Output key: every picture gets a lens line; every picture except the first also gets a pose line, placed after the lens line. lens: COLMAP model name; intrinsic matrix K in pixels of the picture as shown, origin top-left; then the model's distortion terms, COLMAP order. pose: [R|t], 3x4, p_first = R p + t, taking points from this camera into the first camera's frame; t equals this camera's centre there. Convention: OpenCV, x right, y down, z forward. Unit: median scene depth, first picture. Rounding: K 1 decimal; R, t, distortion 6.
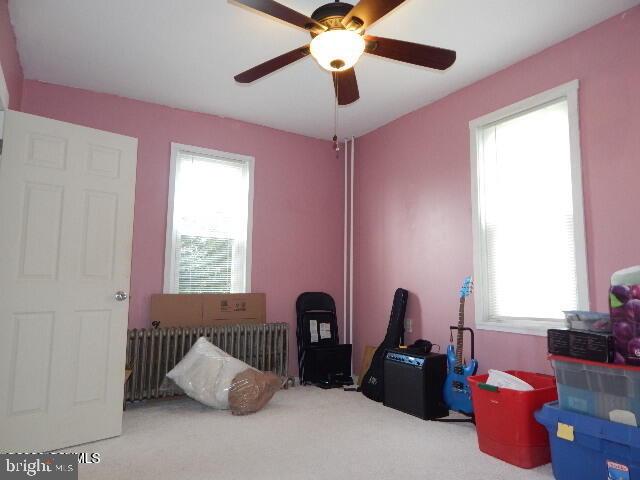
lens RADIAL K [[438.5, 0, 322.7], [0, 438.5, 241.8], [0, 0, 1]] dist [-0.005086, -0.003548]
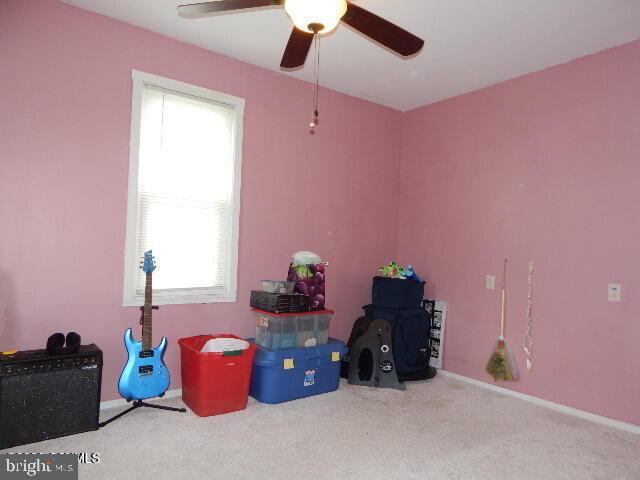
lens RADIAL K [[438.5, 0, 322.7], [0, 438.5, 241.8], [0, 0, 1]] dist [-0.005086, -0.003548]
pose [[-0.122193, 0.008619, 0.992469, -0.917244], [-0.137770, 0.990134, -0.025561, 0.052200], [-0.982898, -0.139856, -0.119800, 1.121130]]
